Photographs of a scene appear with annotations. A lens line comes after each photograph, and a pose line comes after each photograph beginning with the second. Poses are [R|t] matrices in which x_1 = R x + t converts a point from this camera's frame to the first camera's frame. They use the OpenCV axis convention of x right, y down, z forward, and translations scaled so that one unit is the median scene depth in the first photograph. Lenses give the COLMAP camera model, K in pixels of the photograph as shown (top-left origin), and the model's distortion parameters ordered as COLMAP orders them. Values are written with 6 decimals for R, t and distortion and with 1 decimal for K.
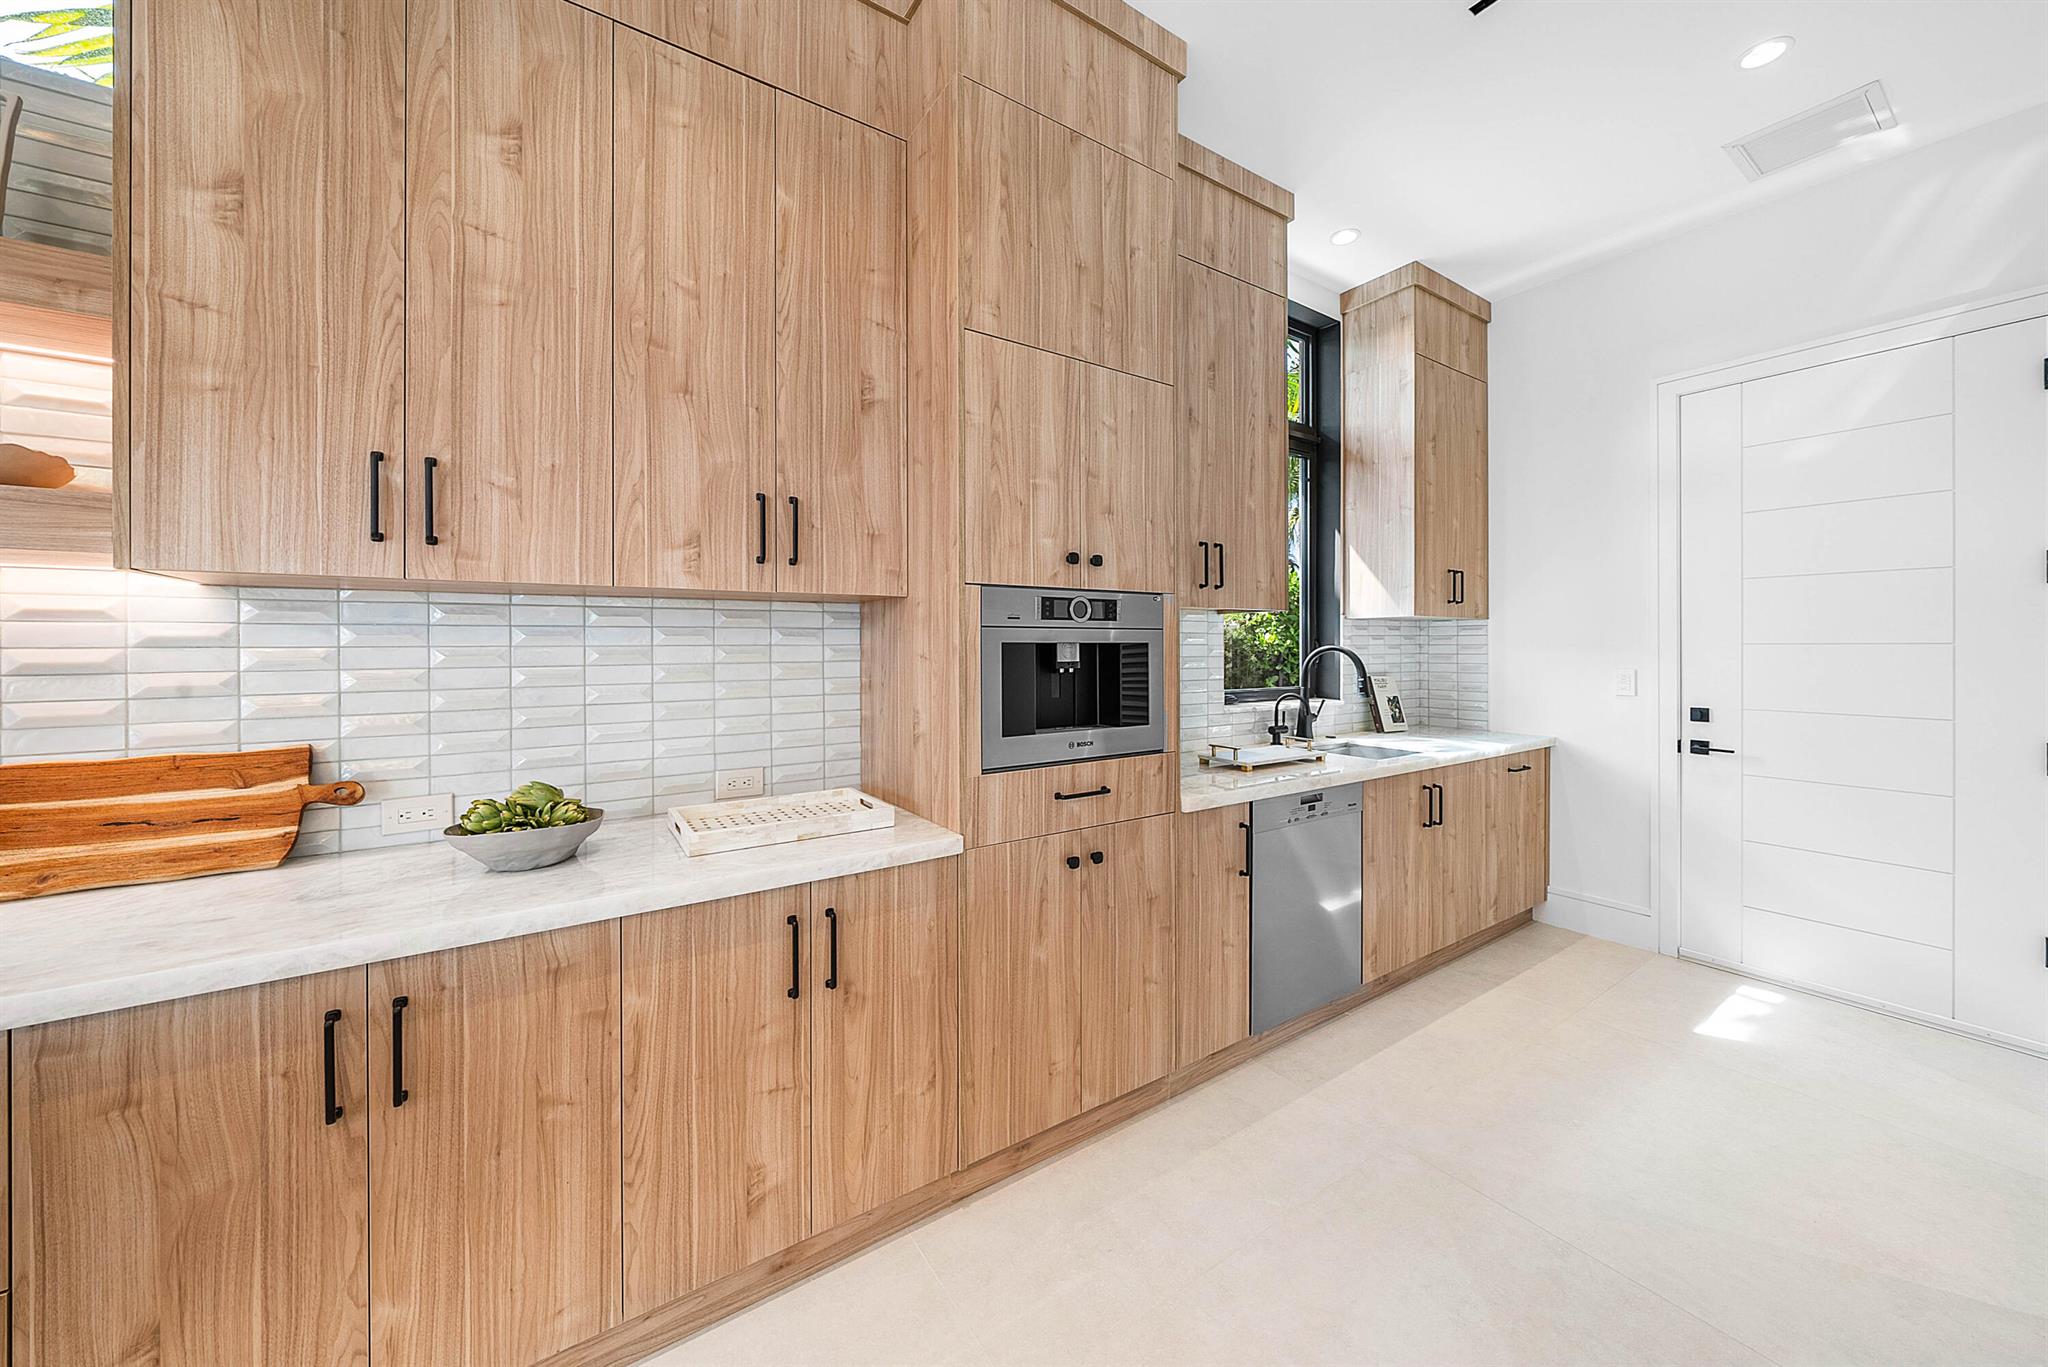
lens RADIAL K [[712.1, 0, 1042.5], [0, 712.1, 653.0], [0, 0, 1]] dist [-0.001419, -0.000122]
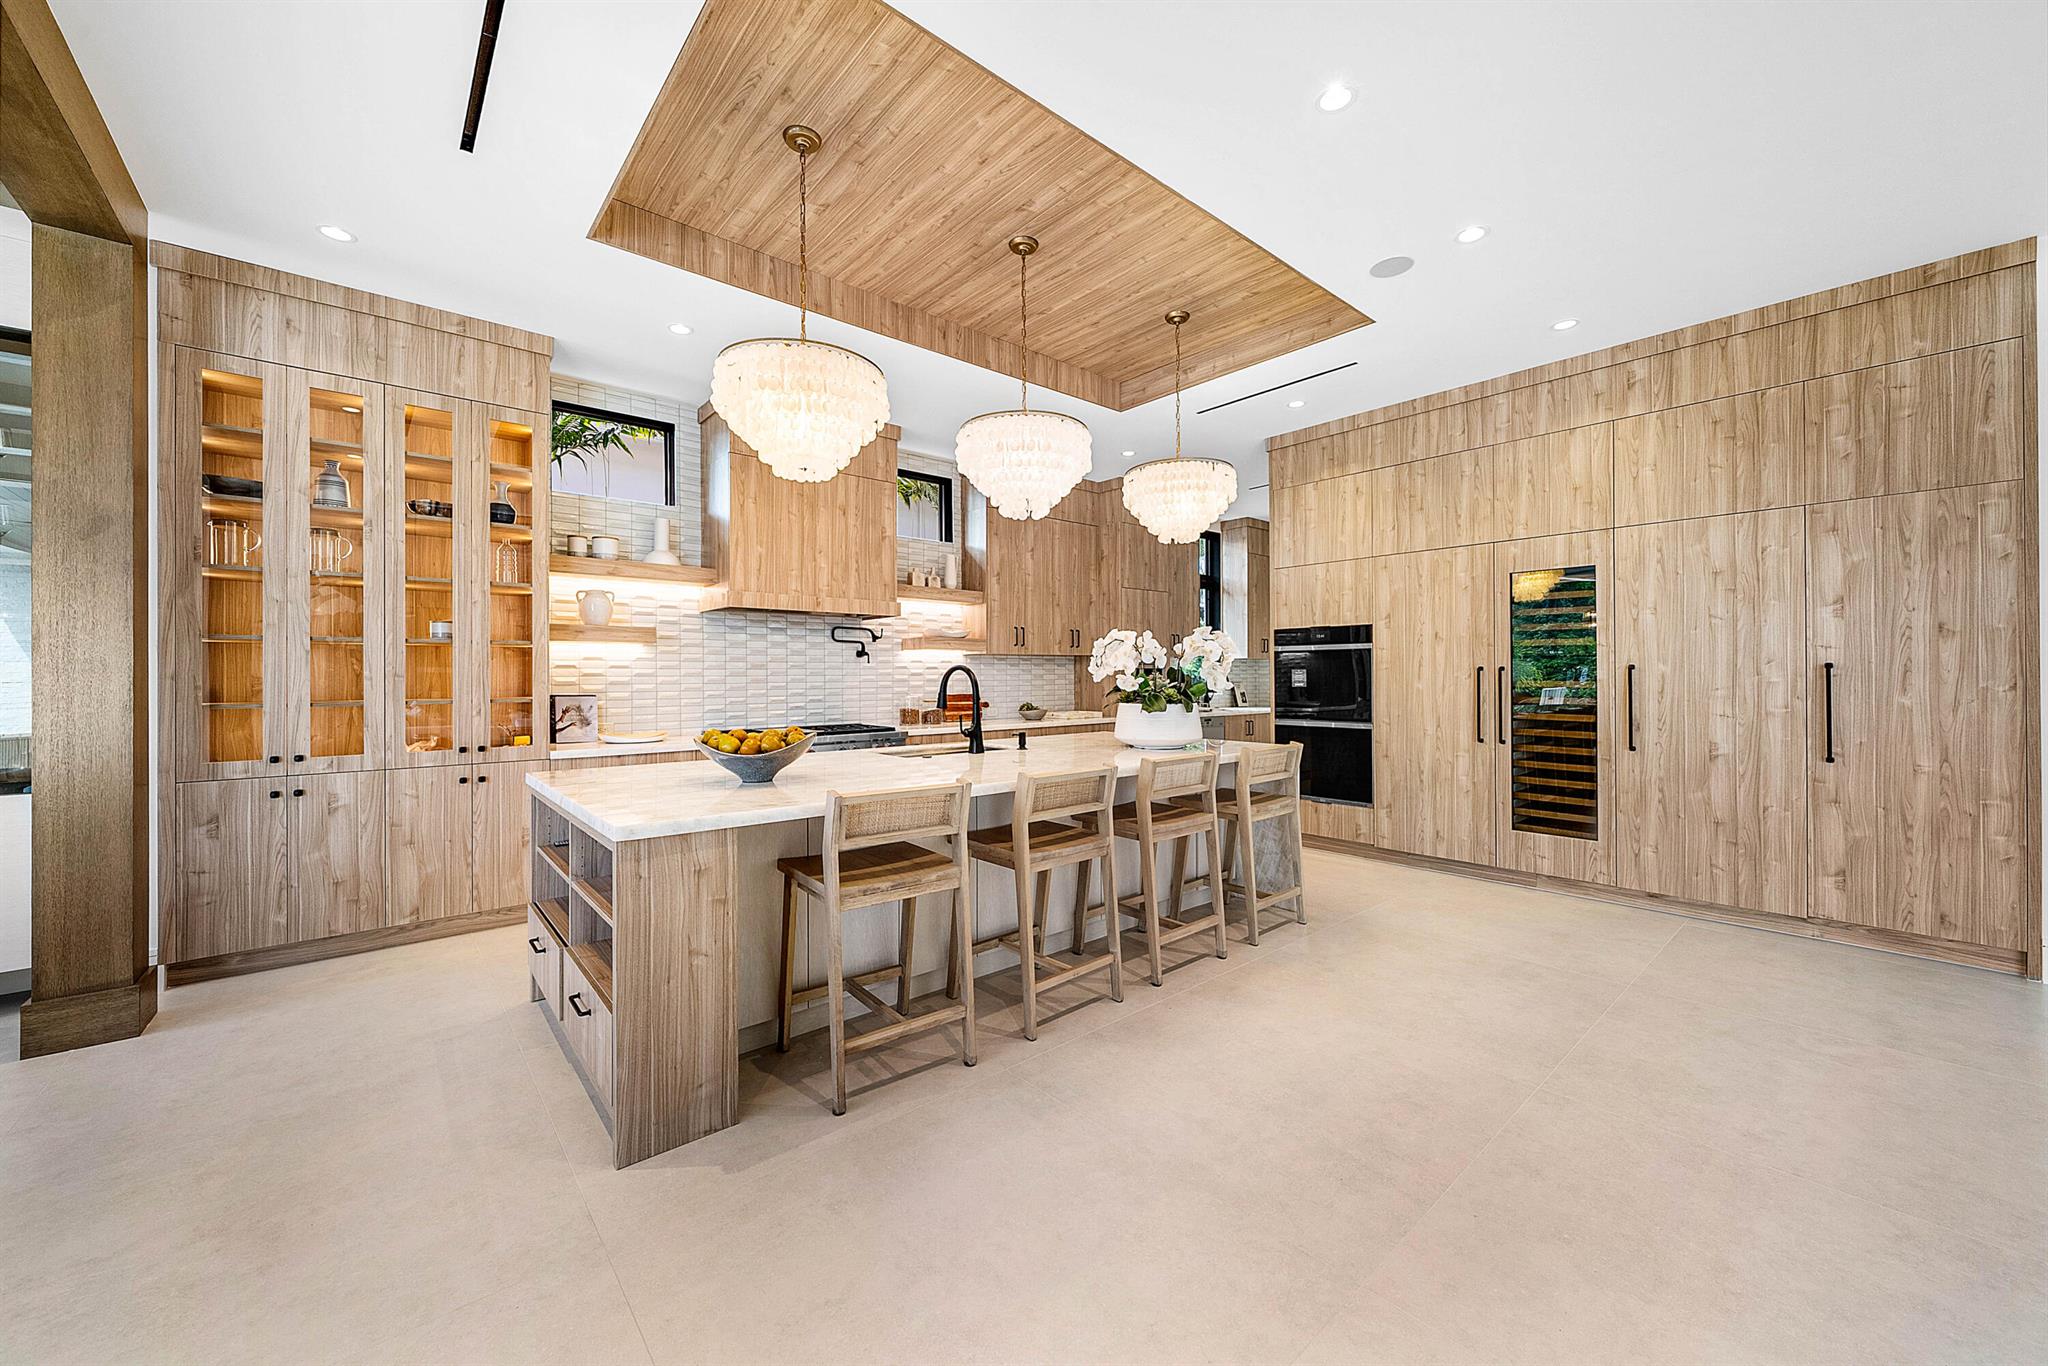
lens RADIAL K [[763.2, 0, 1029.5], [0, 763.2, 677.3], [0, 0, 1]] dist [-0.000308, -0.000019]
pose [[0.992140, 0.003620, 0.125080, -0.728372], [-0.003112, 0.999986, -0.004253, 0.035722], [-0.125094, 0.003830, 0.992138, -1.979193]]
